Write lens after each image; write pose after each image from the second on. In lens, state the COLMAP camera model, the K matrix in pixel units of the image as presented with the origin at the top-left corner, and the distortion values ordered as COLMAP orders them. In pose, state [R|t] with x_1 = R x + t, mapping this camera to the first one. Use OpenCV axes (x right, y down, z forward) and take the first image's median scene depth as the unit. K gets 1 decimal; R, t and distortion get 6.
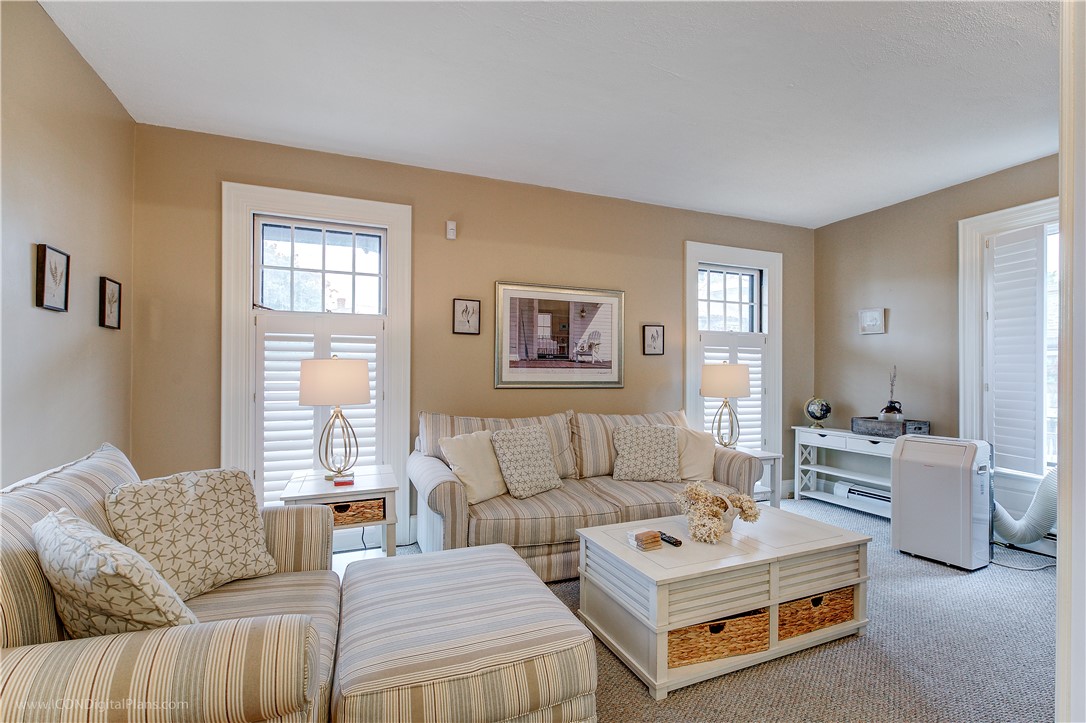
lens RADIAL K [[507.0, 0, 548.1], [0, 507.0, 367.0], [0, 0, 1]] dist [0.001034, 0.000498]
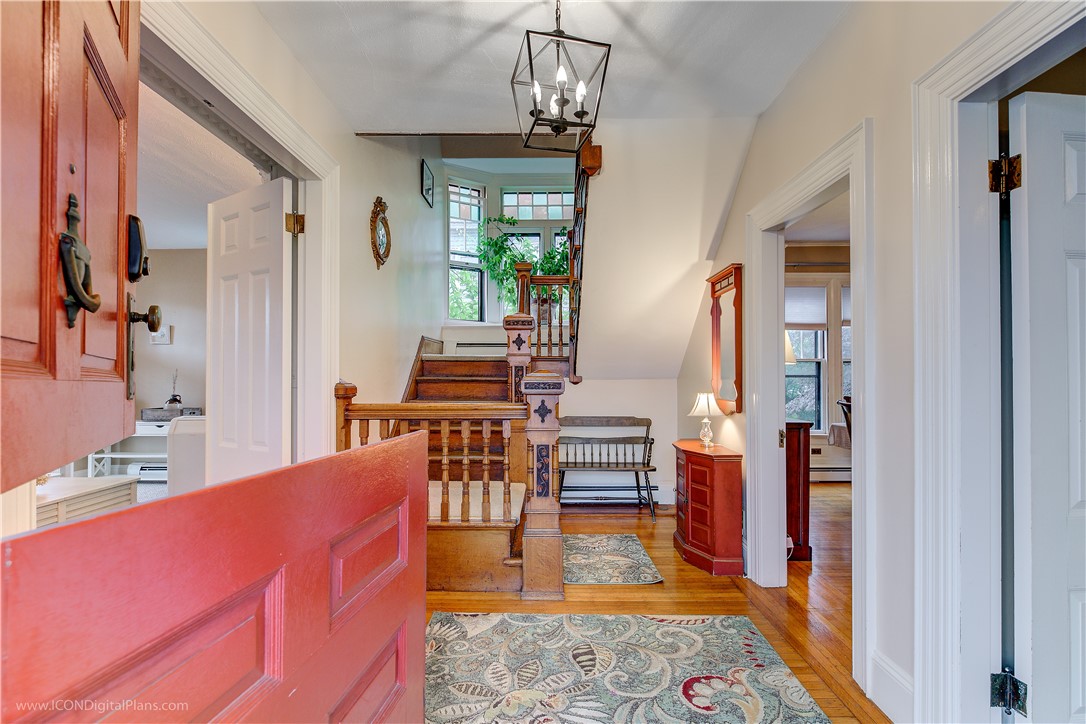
lens RADIAL K [[507.0, 0, 546.8], [0, 507.0, 368.8], [0, 0, 1]] dist [0.001034, 0.000498]
pose [[0.387052, -0.002853, 0.922053, -0.189021], [-0.003209, 0.999985, 0.004441, -0.011712], [-0.922052, -0.004678, 0.387037, -0.445653]]
